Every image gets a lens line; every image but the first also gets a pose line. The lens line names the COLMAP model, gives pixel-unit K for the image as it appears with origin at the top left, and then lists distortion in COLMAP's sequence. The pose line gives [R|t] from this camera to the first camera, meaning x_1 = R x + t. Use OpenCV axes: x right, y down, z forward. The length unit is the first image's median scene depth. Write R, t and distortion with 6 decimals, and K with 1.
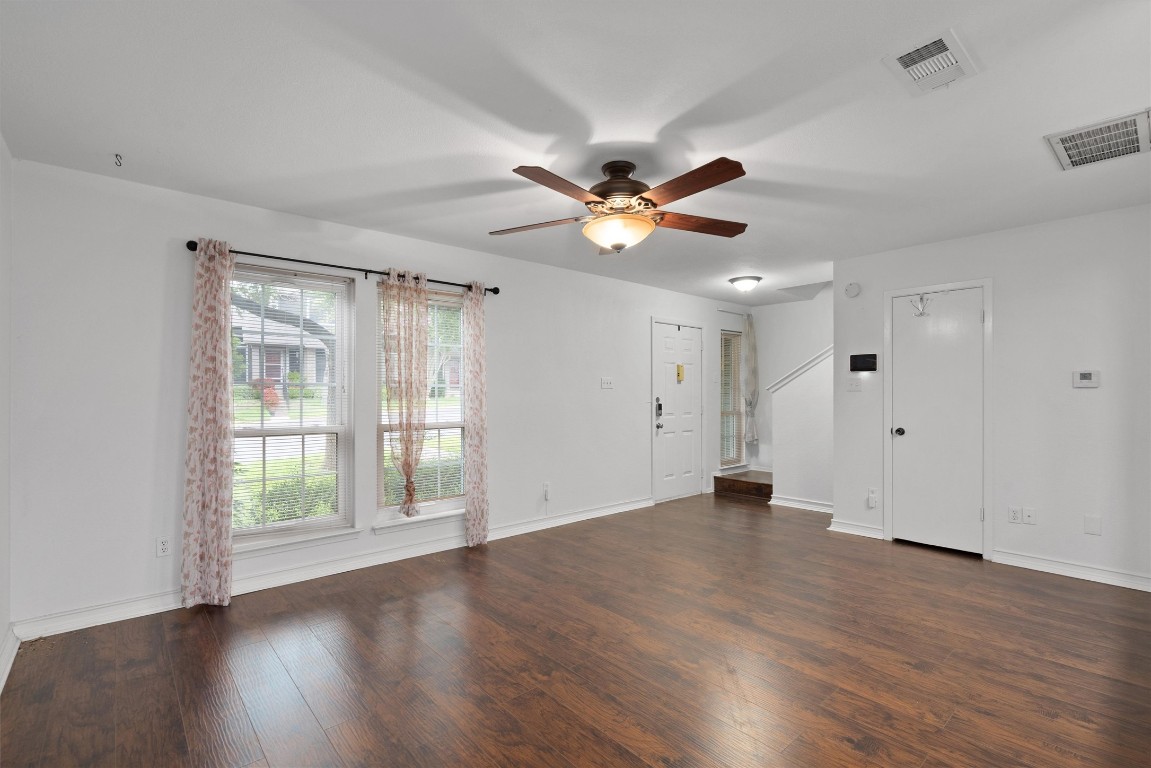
lens RADIAL K [[534.2, 0, 571.1], [0, 534.2, 387.8], [0, 0, 1]] dist [0.003440, -0.000155]
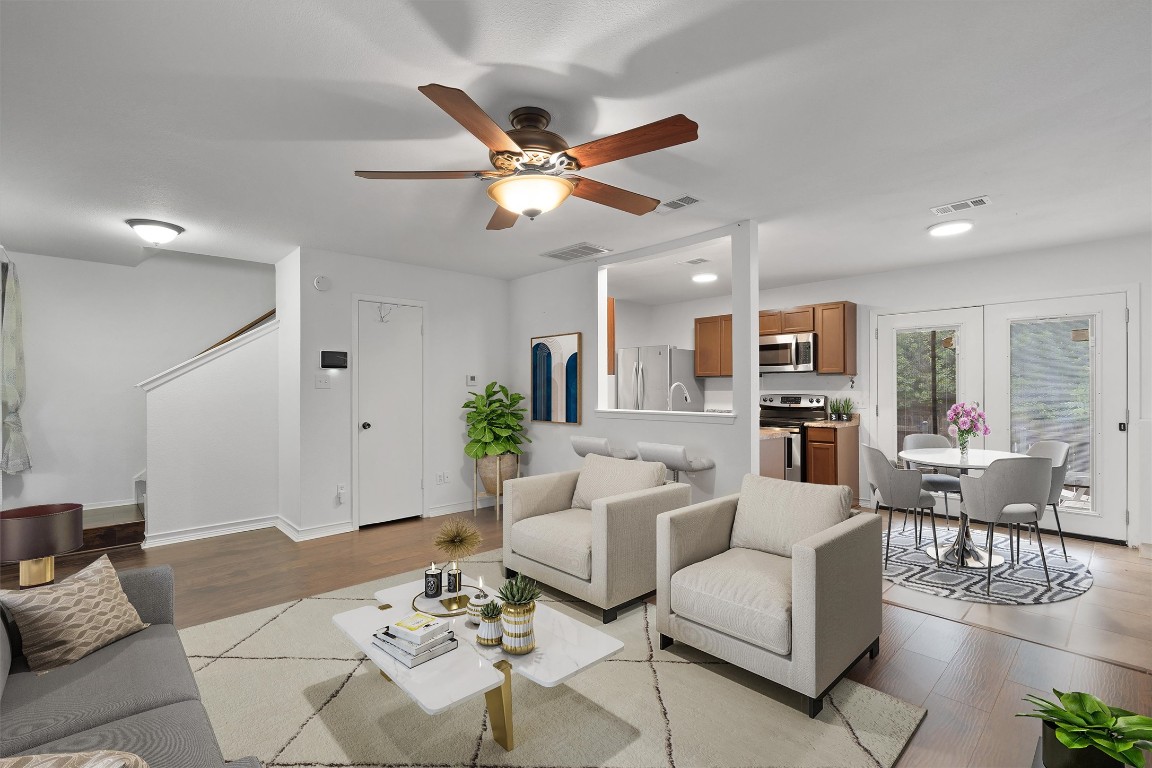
lens RADIAL K [[534.7, 0, 566.1], [0, 534.7, 386.9], [0, 0, 1]] dist [0.003440, -0.000155]
pose [[-0.014002, 0.002063, 0.999900, -0.460755], [0.000116, 0.999998, -0.002061, 0.005363], [-0.999902, 0.000087, -0.014002, 0.594933]]
